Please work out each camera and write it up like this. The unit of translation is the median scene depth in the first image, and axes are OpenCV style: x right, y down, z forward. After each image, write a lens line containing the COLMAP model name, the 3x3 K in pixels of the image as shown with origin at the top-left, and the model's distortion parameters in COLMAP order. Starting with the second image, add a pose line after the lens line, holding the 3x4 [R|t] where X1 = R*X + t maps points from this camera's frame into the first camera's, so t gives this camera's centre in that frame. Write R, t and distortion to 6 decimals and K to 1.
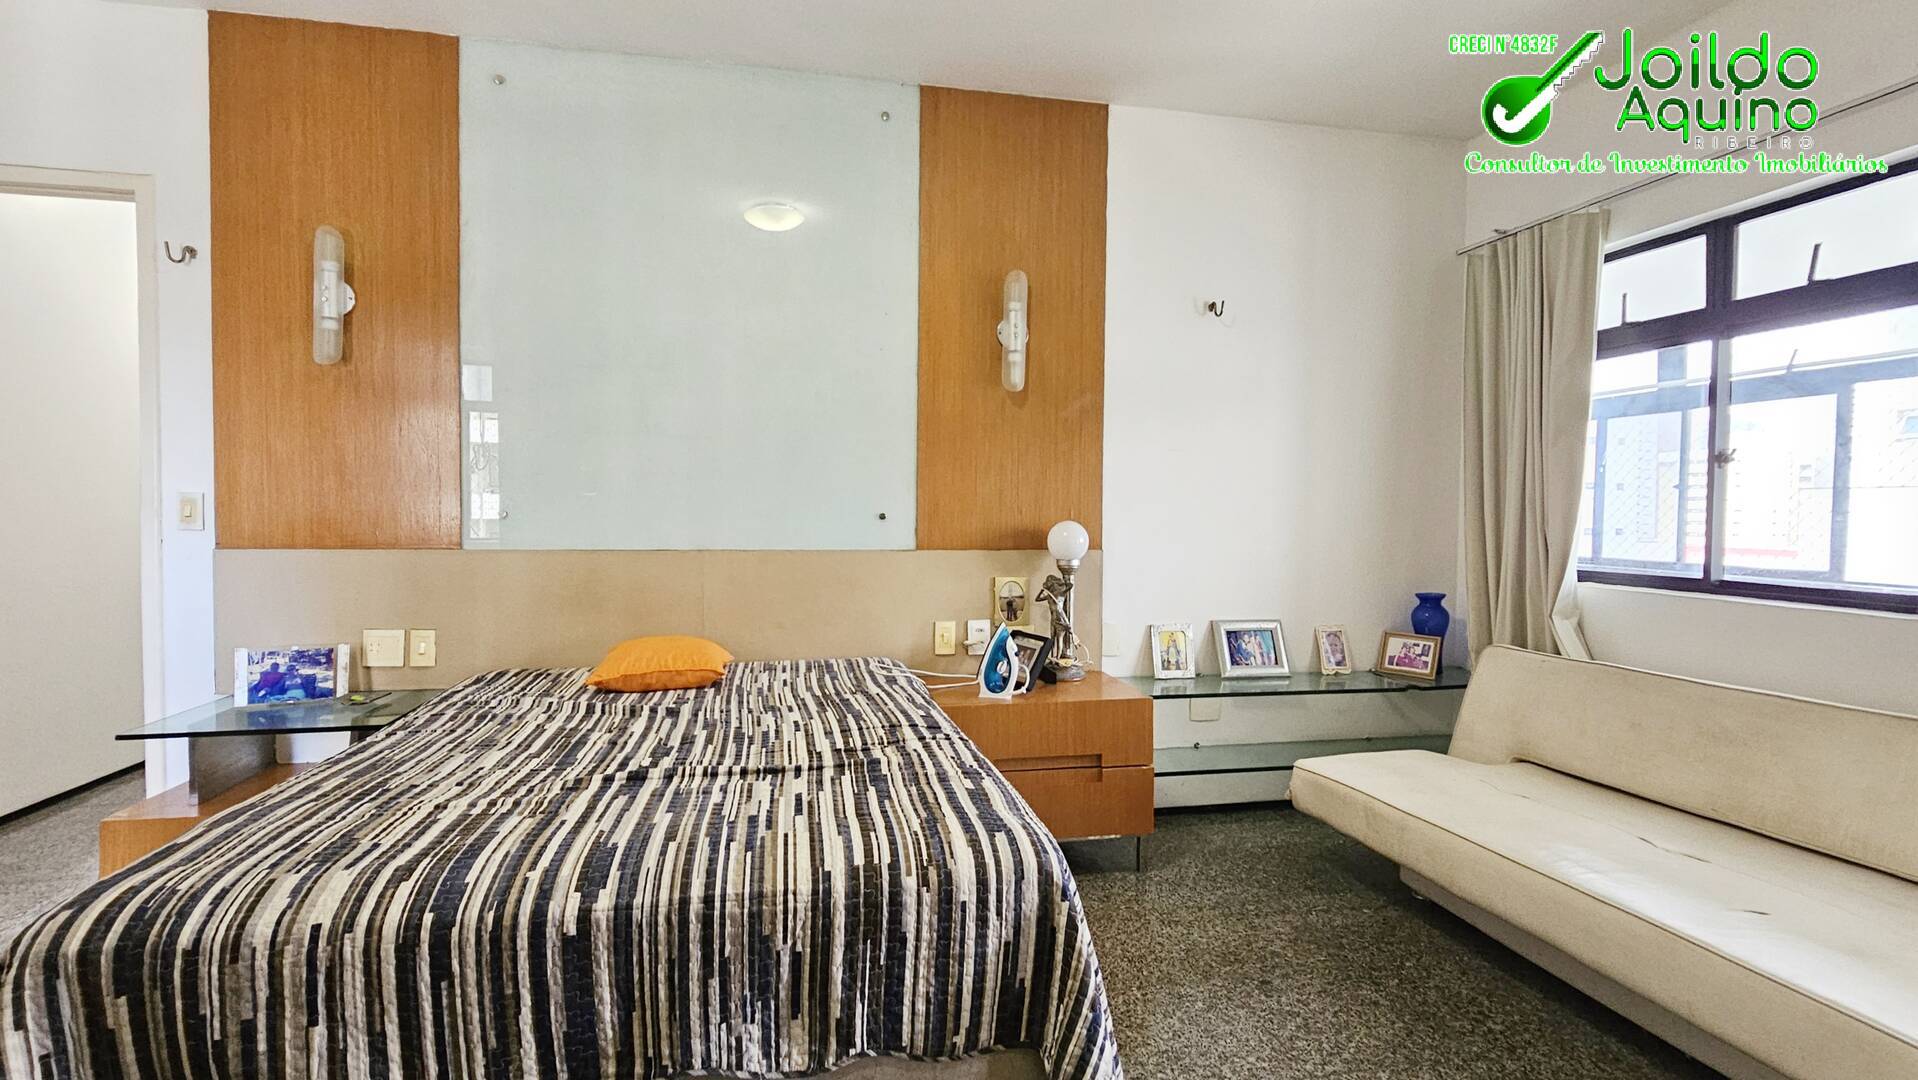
lens RADIAL K [[876.9, 0, 963.4], [0, 876.9, 530.8], [0, 0, 1]] dist [-0.000810, 0.000000]
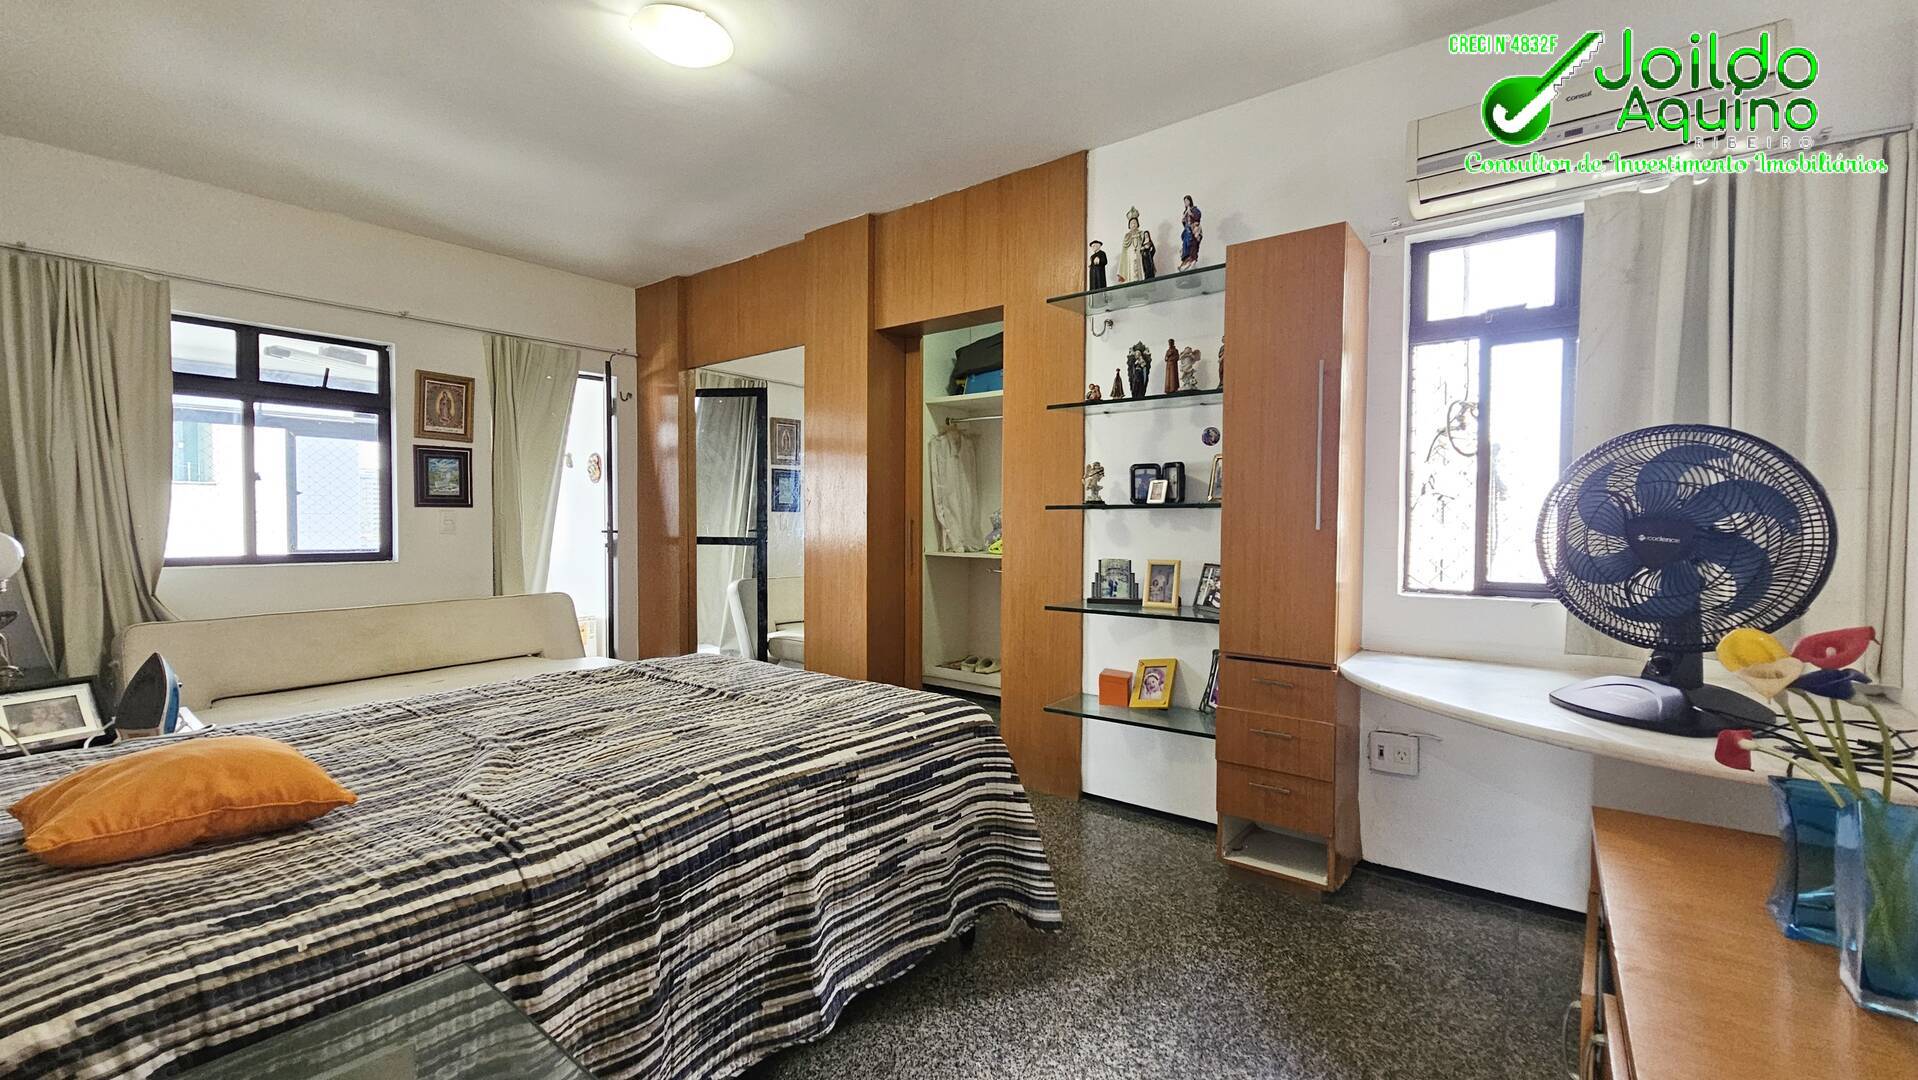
lens RADIAL K [[833.8, 0, 973.4], [0, 833.8, 541.5], [0, 0, 1]] dist [0.000572, -0.000347]
pose [[-0.644570, -0.033913, 0.763792, -1.119040], [0.006902, 0.998717, 0.050169, -0.035108], [-0.764514, 0.037609, -0.643509, 0.981629]]
